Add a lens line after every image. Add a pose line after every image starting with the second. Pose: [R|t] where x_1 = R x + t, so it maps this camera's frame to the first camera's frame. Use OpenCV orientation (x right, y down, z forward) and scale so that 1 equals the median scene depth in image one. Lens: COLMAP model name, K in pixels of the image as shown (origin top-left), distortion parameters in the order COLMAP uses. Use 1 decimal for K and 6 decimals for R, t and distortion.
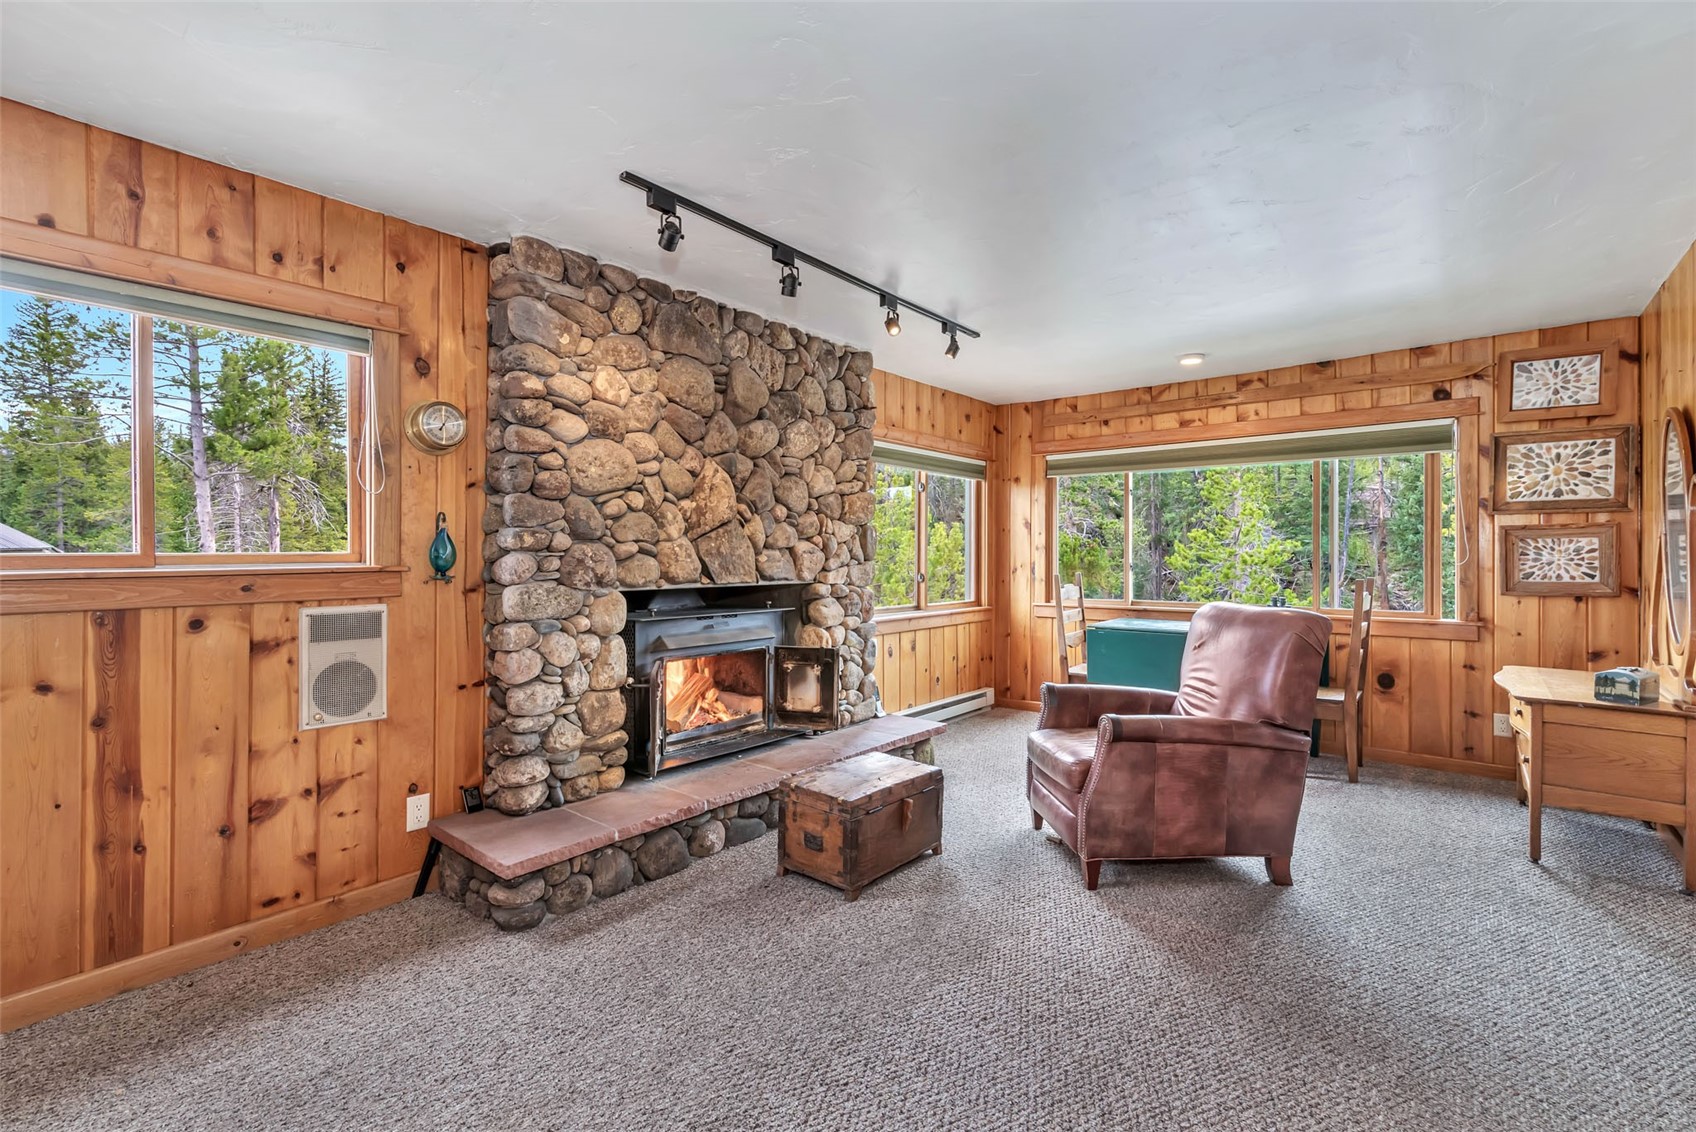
lens RADIAL K [[753.2, 0, 850.1], [0, 753.2, 565.0], [0, 0, 1]] dist [0.000796, 0.000645]
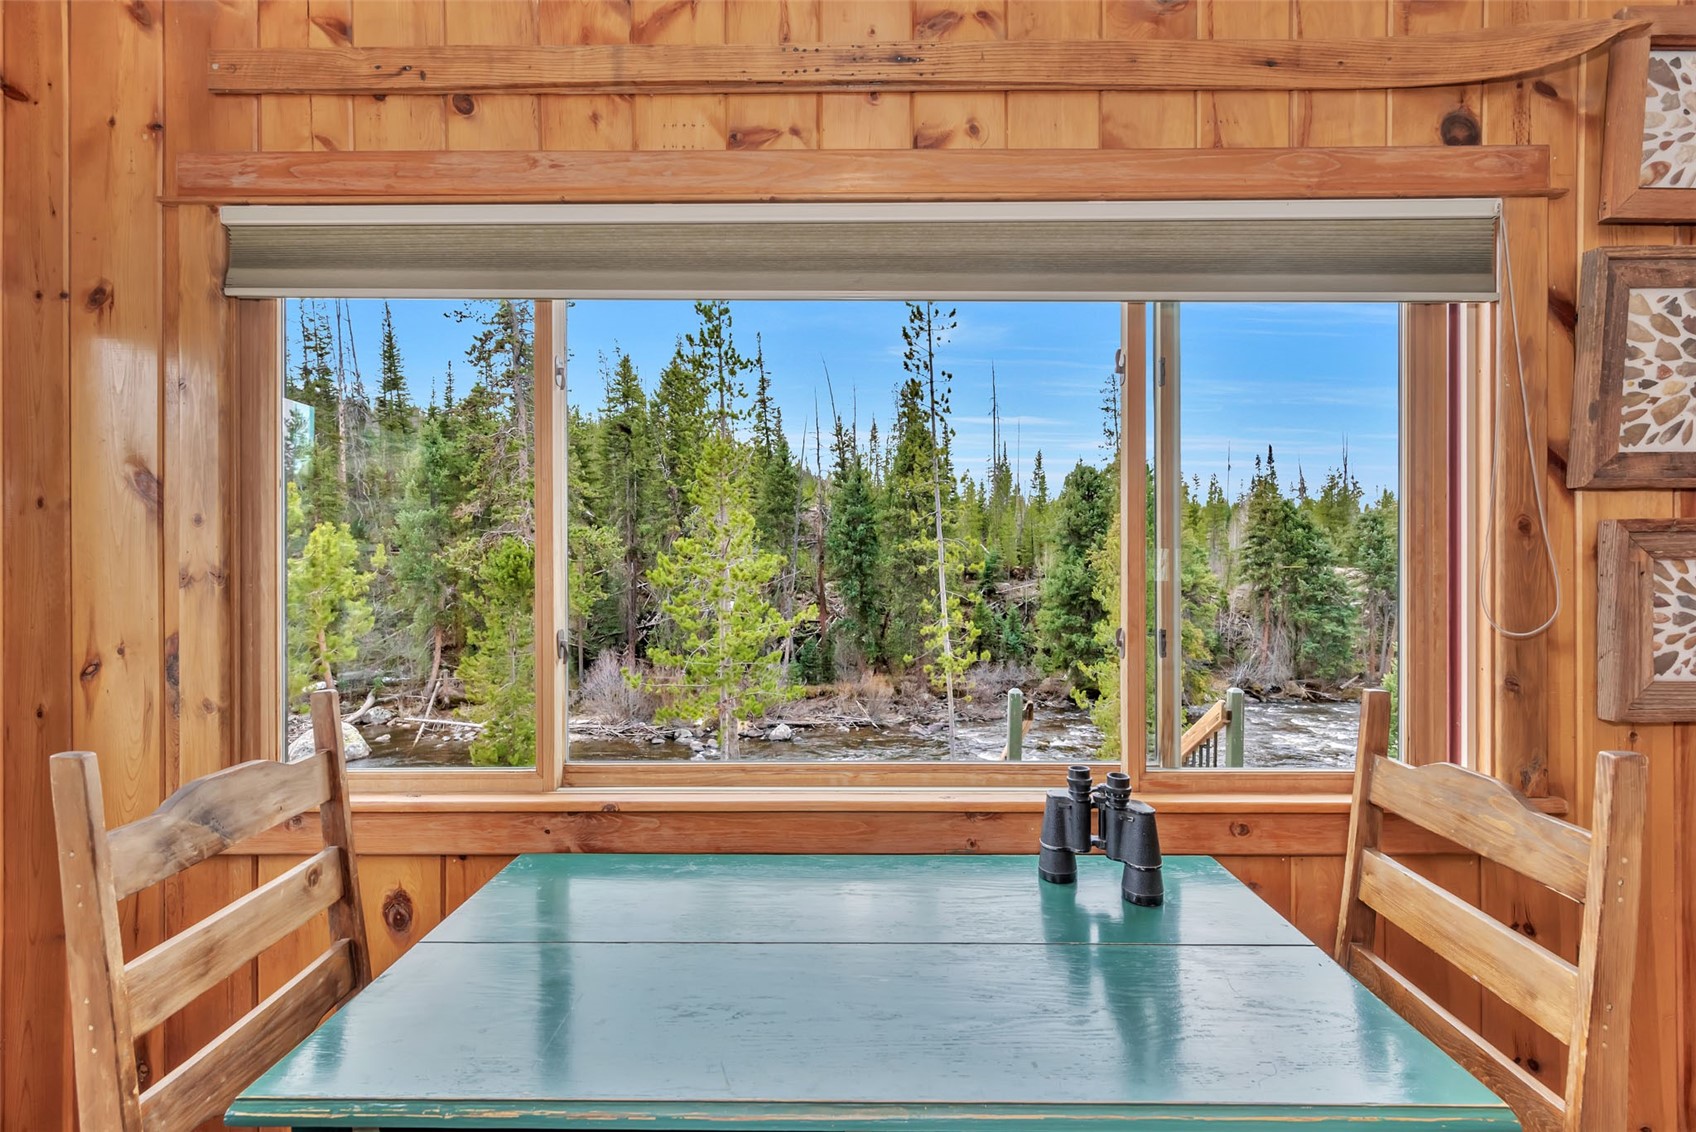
lens RADIAL K [[753.2, 0, 850.1], [0, 753.2, 565.0], [0, 0, 1]] dist [0.000796, 0.000645]
pose [[0.784895, 0.000217, 0.619629, 0.304535], [0.008919, 0.999892, -0.011648, -0.025089], [-0.619565, 0.014669, 0.784809, 0.767485]]
